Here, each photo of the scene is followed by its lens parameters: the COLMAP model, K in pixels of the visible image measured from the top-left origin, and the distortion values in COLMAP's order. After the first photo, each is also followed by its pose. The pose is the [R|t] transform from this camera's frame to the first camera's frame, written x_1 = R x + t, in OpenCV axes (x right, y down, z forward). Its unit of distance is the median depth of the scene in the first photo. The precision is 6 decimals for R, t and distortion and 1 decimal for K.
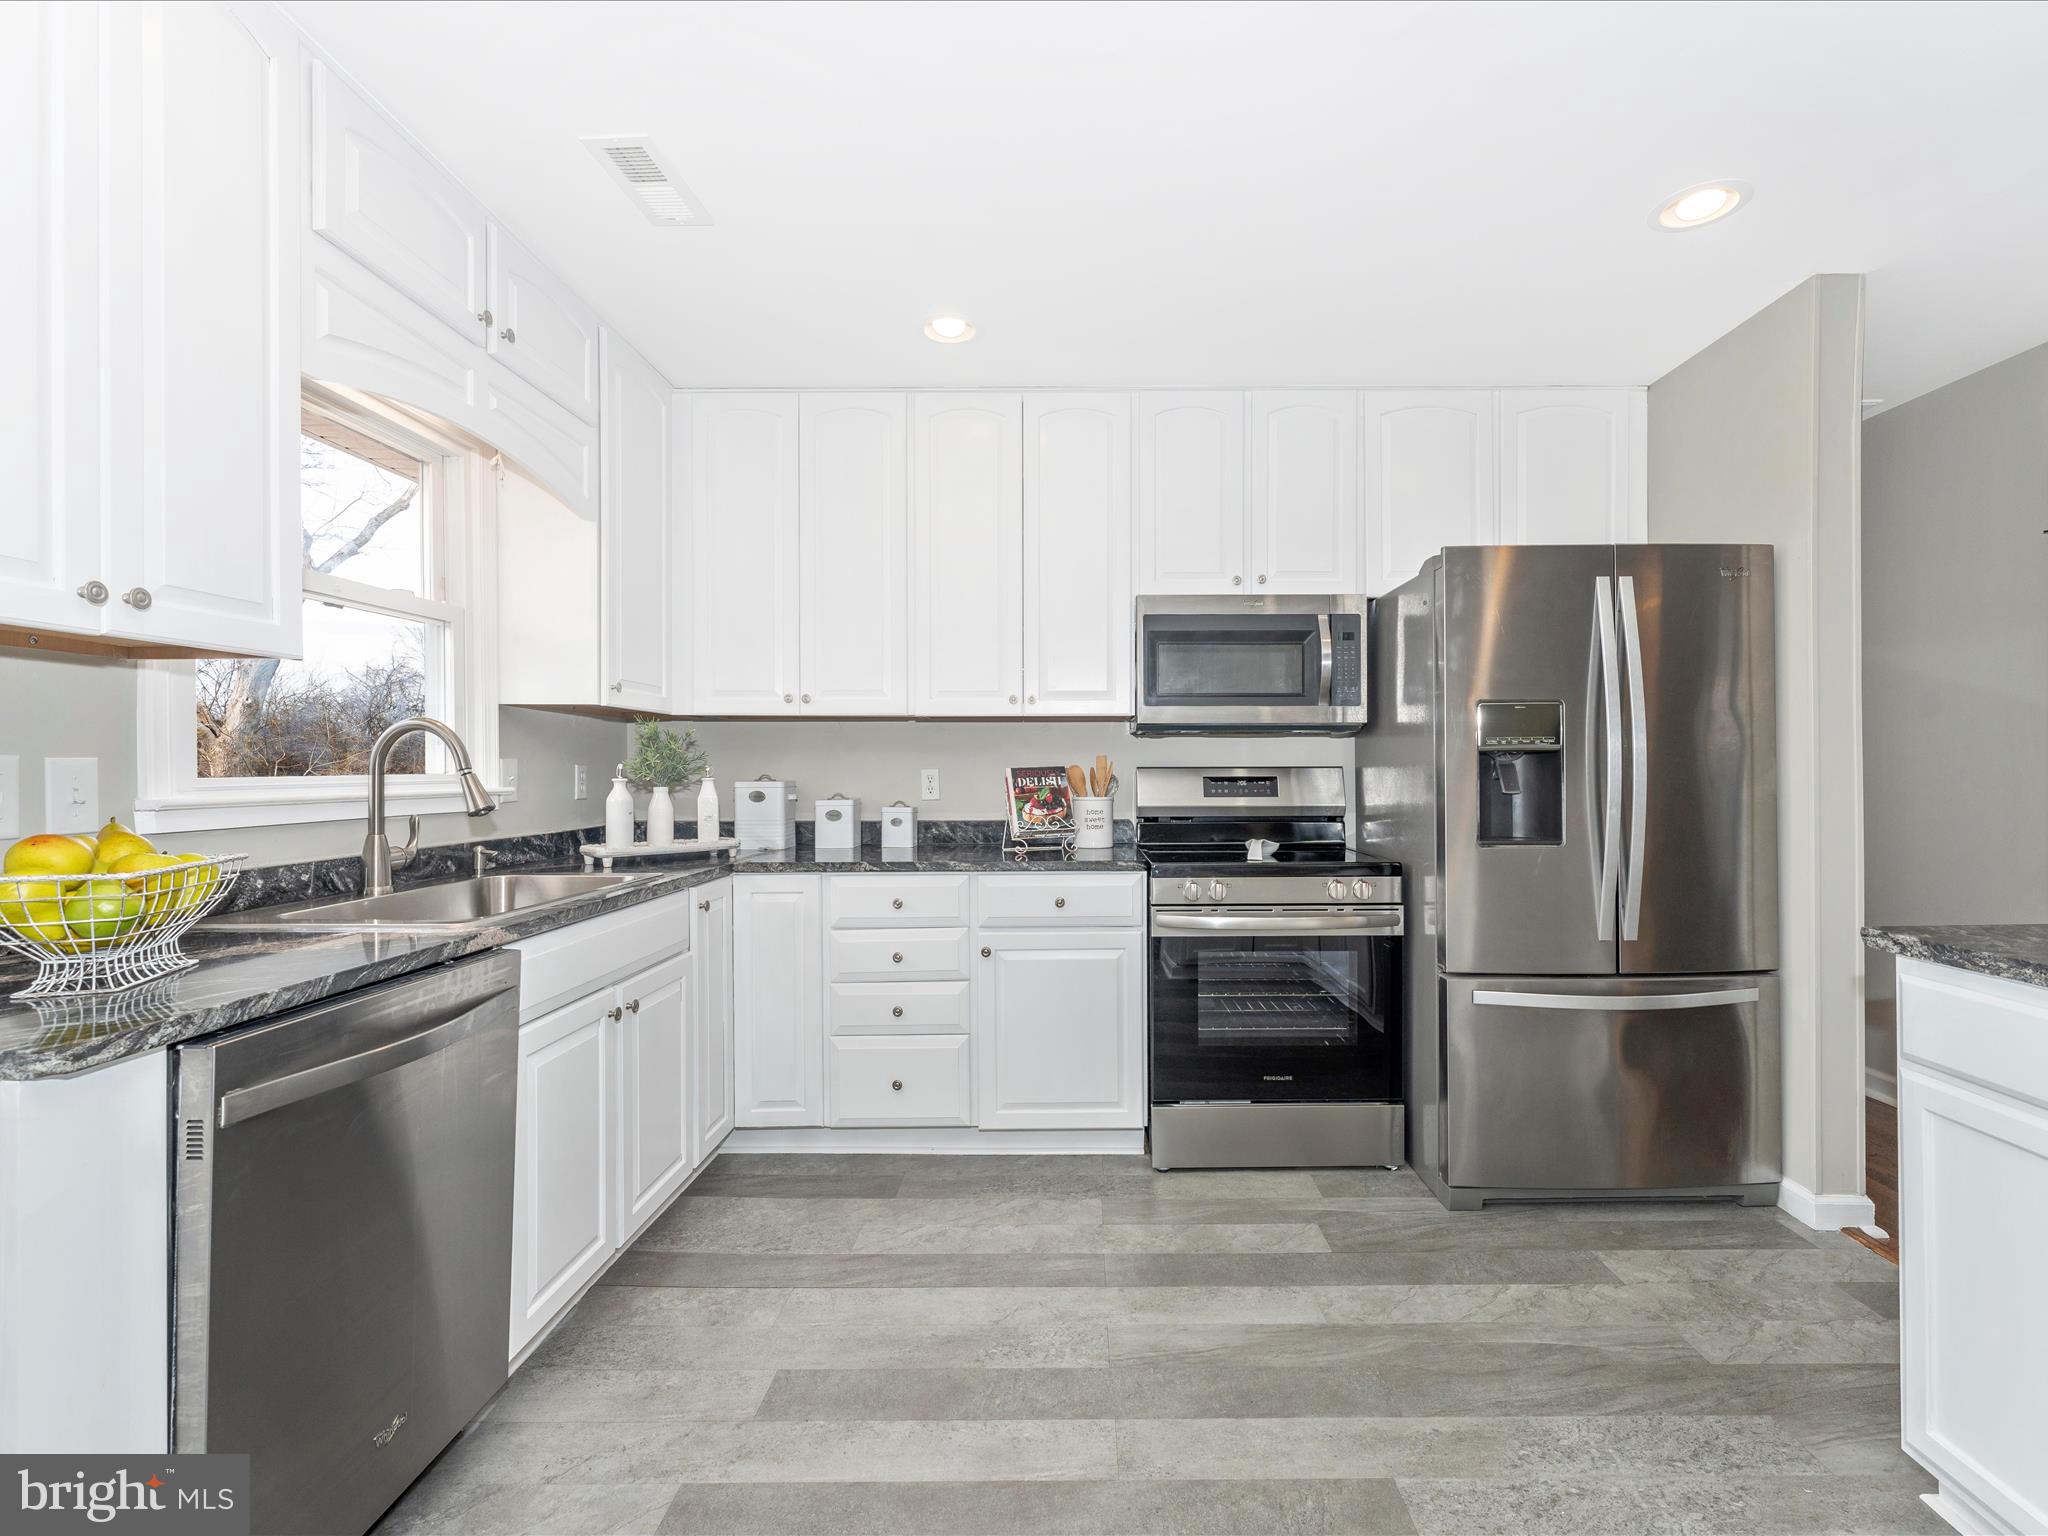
lens RADIAL K [[988.7, 0, 1084.5], [0, 988.7, 760.7], [0, 0, 1]] dist [-0.000142, -0.000391]
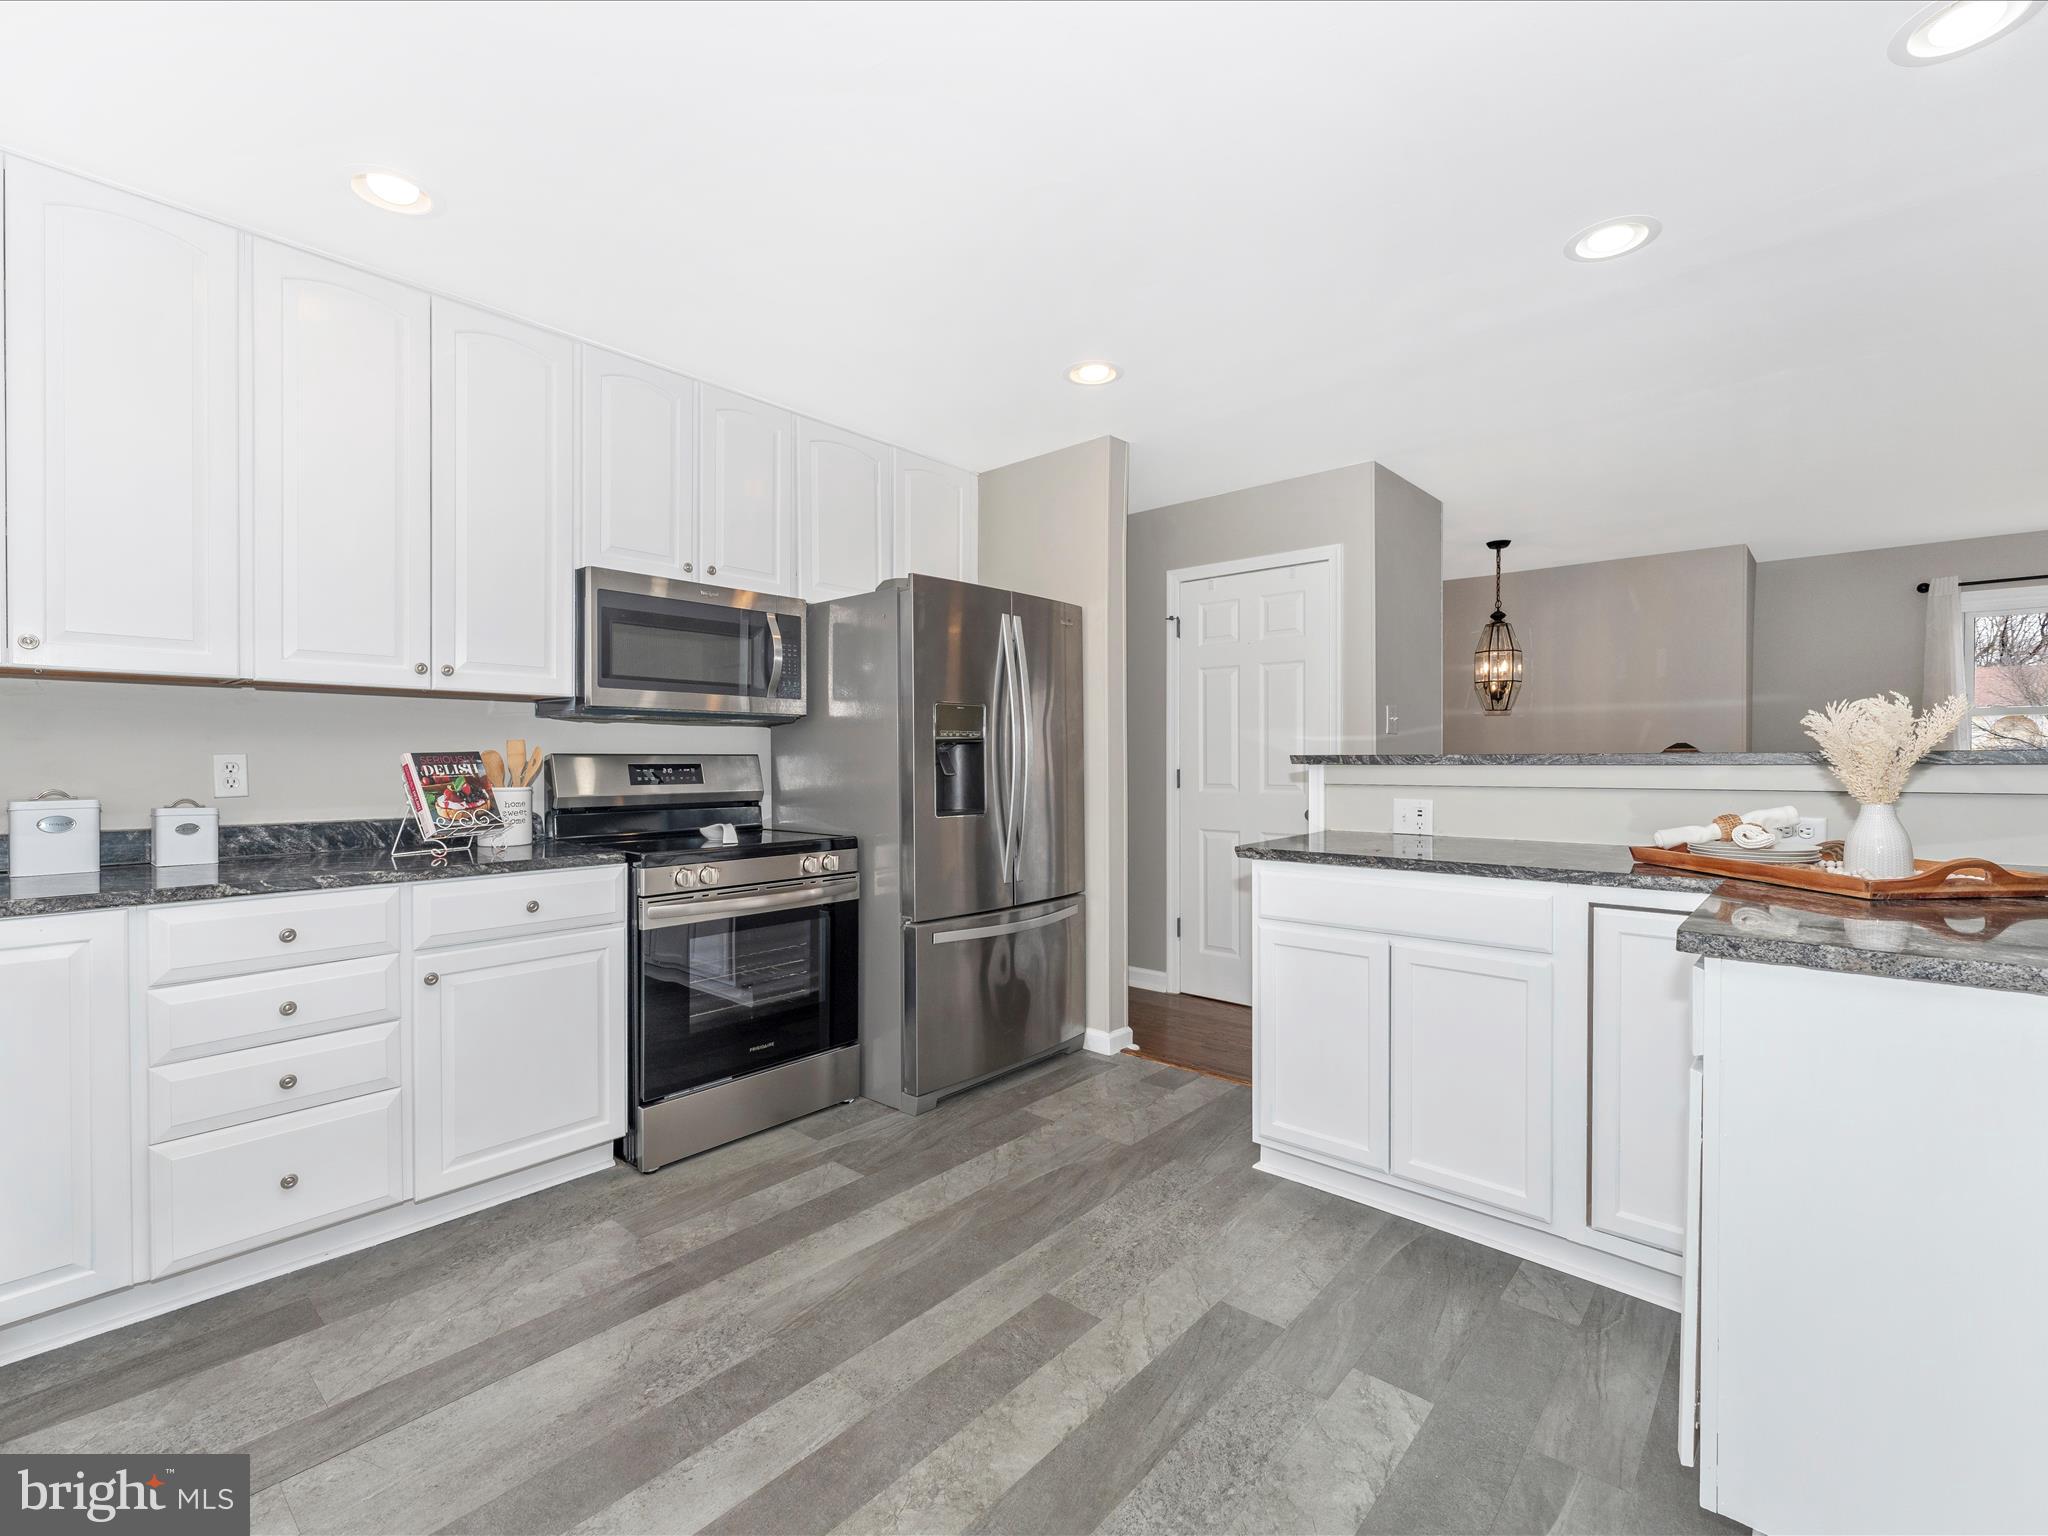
lens RADIAL K [[904.0, 0, 1095.3], [0, 904.0, 762.9], [0, 0, 1]] dist [0.002230, -0.000099]
pose [[0.635856, 0.000403, 0.771808, -0.324460], [-0.006253, 0.999970, 0.004629, 0.009616], [-0.771782, -0.007770, 0.635839, 0.108883]]
